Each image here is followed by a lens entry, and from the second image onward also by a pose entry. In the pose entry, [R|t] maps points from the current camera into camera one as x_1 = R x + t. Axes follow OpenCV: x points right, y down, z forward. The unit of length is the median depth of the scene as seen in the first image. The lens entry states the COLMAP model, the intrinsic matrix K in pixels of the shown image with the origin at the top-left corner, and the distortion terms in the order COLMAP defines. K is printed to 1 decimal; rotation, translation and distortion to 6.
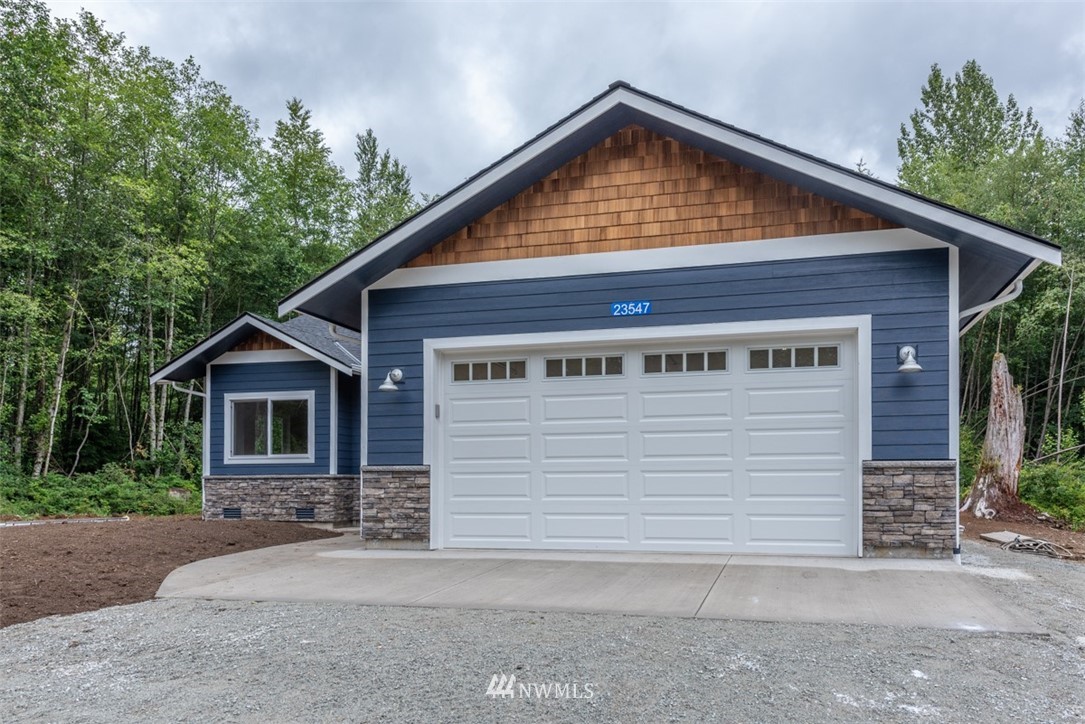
lens RADIAL K [[747.1, 0, 542.8], [0, 747.1, 469.8], [0, 0, 1]] dist [0.025548, 0.000006]
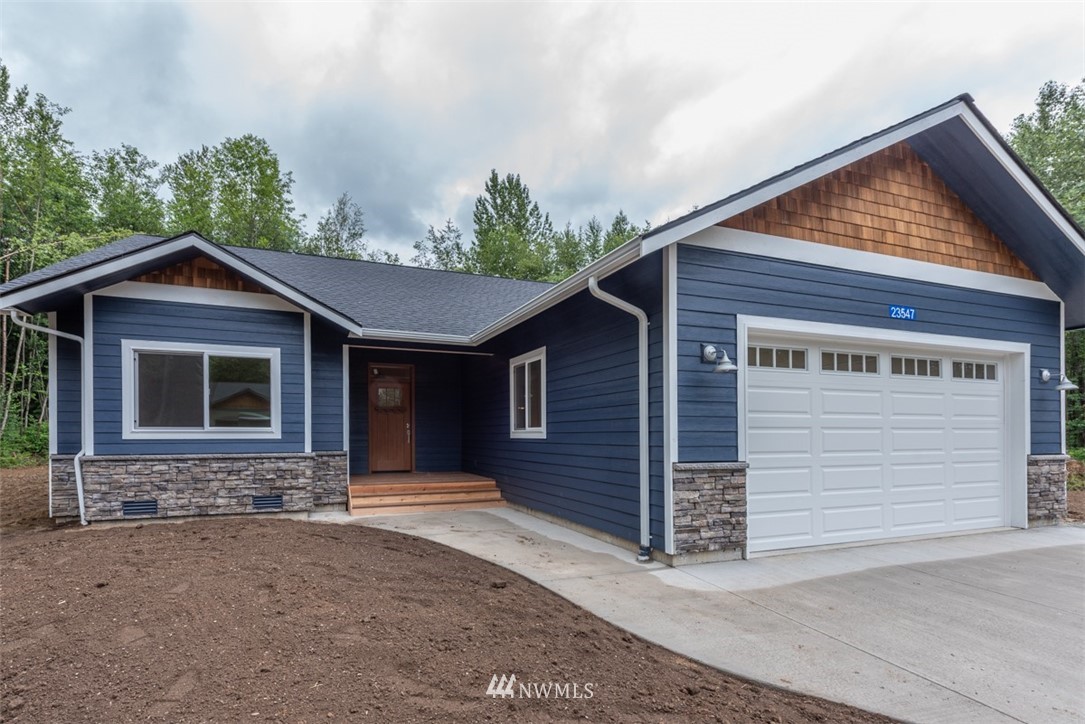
lens RADIAL K [[531.7, 0, 541.0], [0, 531.7, 435.0], [0, 0, 1]] dist [0.009296, -0.000608]
pose [[0.813880, 0.002898, 0.581026, -0.689521], [-0.013351, 0.999817, 0.013716, -0.041314], [-0.580880, -0.018921, 0.813770, 0.625875]]
